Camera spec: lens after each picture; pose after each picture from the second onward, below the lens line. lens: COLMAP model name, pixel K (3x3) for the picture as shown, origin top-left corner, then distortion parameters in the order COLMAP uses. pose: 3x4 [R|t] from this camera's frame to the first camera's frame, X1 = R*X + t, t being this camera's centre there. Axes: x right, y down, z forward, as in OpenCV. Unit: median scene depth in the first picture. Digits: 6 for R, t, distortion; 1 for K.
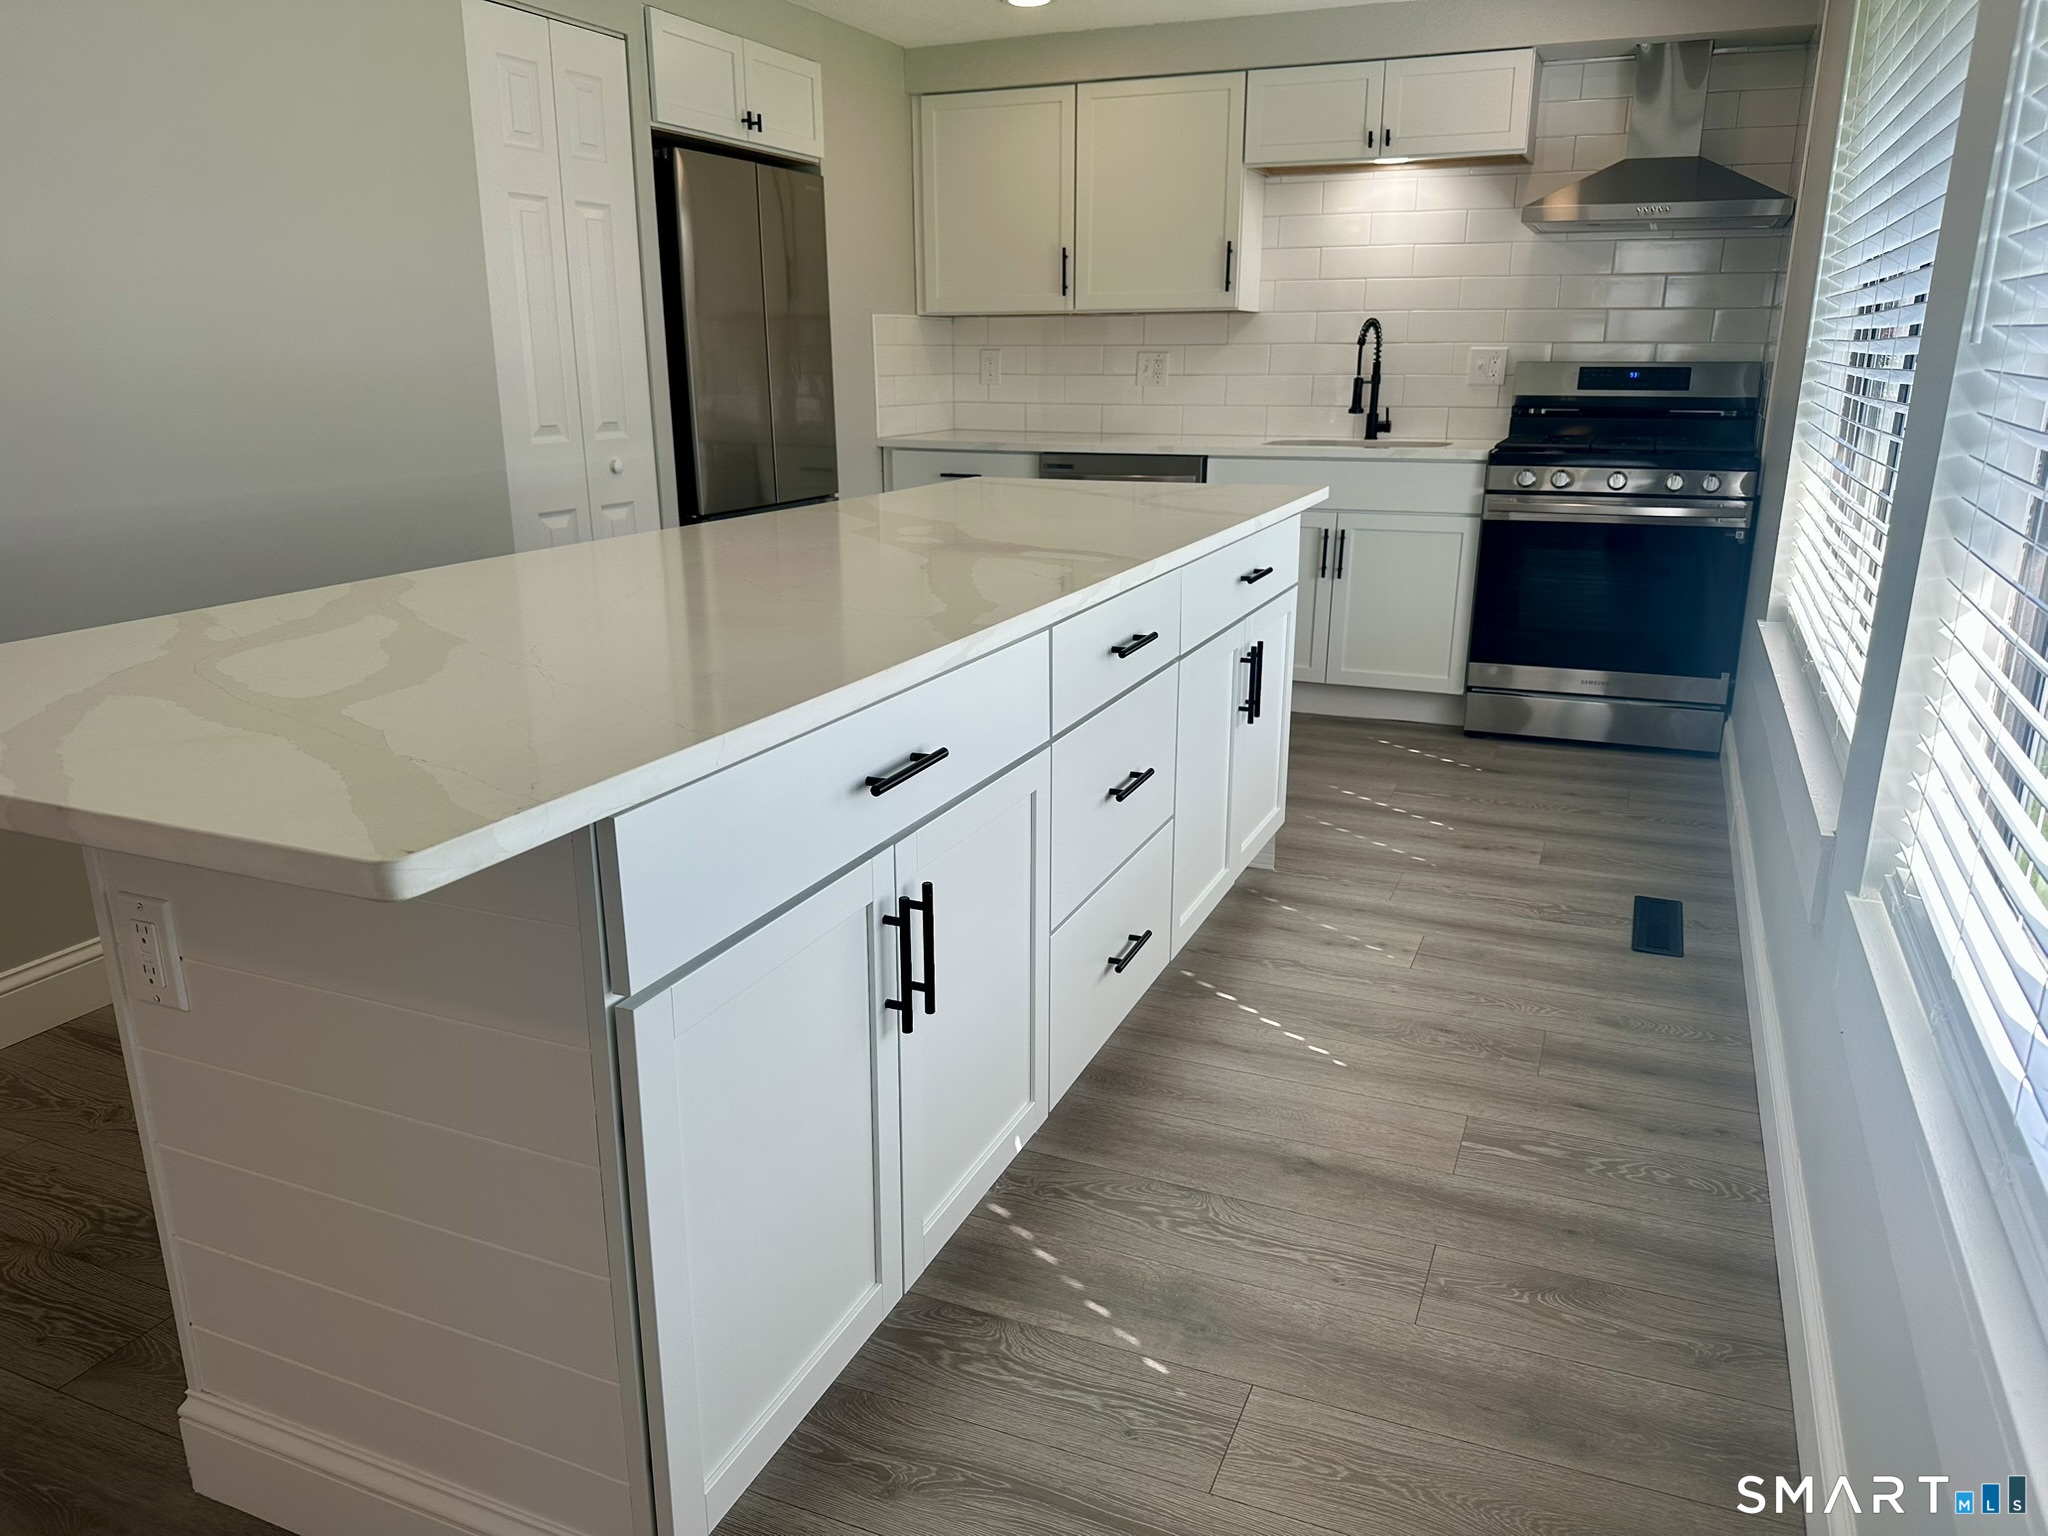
lens RADIAL K [[1494.4, 0, 1020.4], [0, 1494.4, 822.9], [0, 0, 1]] dist [0.106962, -0.168509]
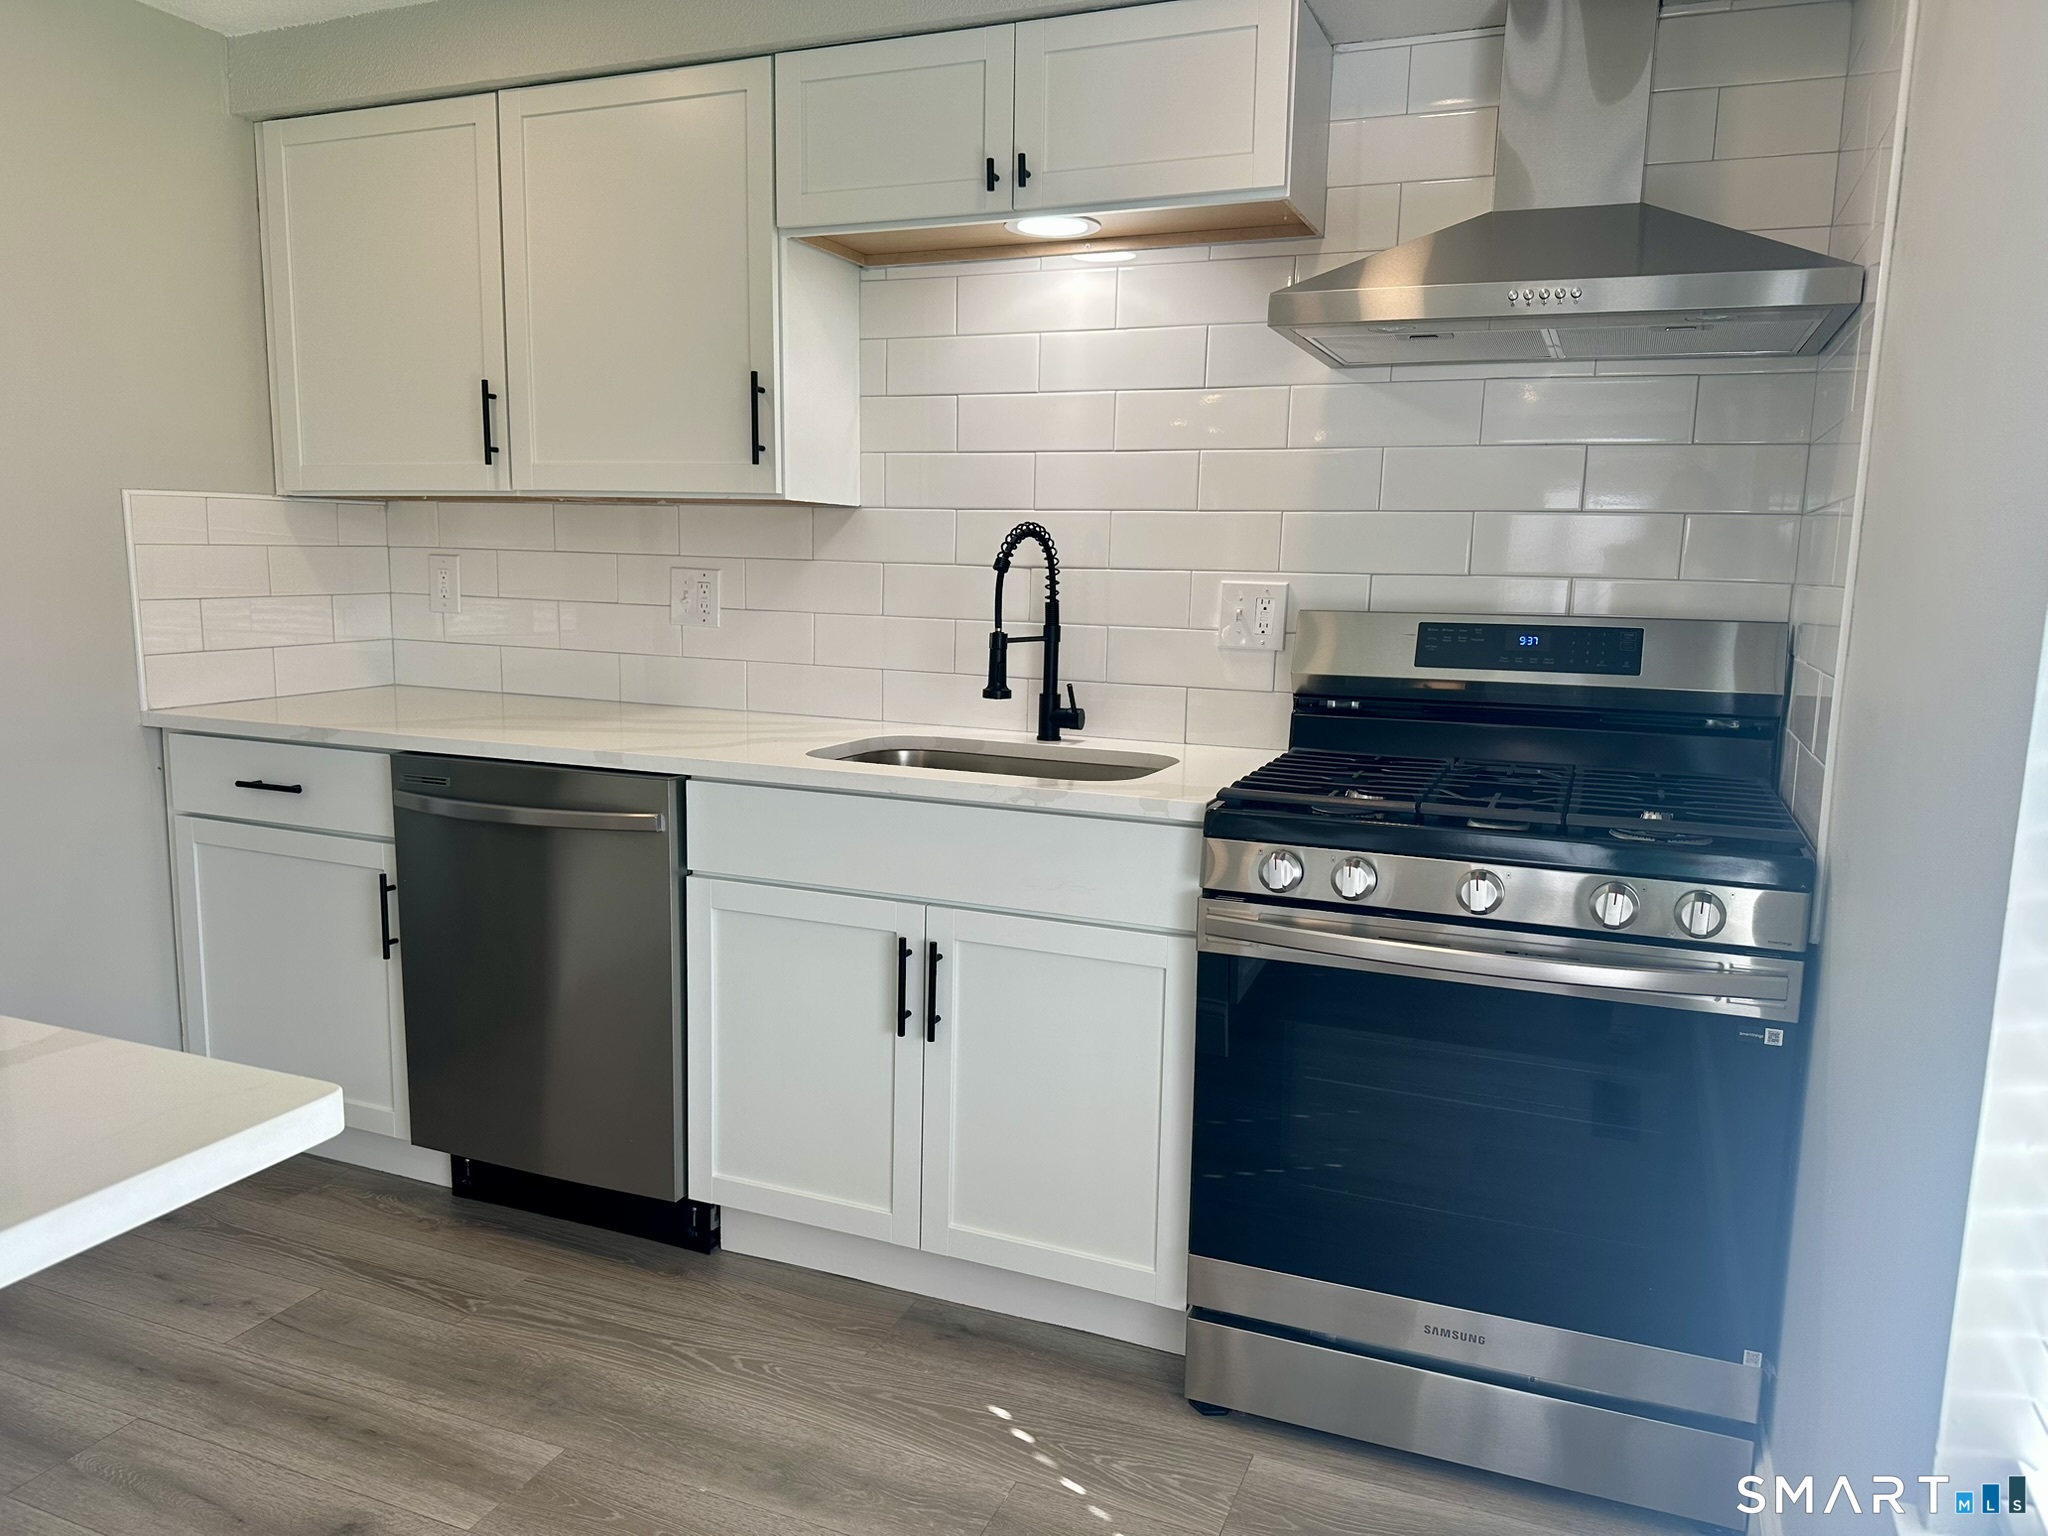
lens RADIAL K [[1494.4, 0, 1020.4], [0, 1494.4, 822.9], [0, 0, 1]] dist [0.106962, -0.168509]
pose [[0.999757, 0.018832, 0.011483, 0.234138], [-0.017186, 0.991416, -0.129610, -0.170011], [-0.013825, 0.129381, 0.991499, 0.521815]]
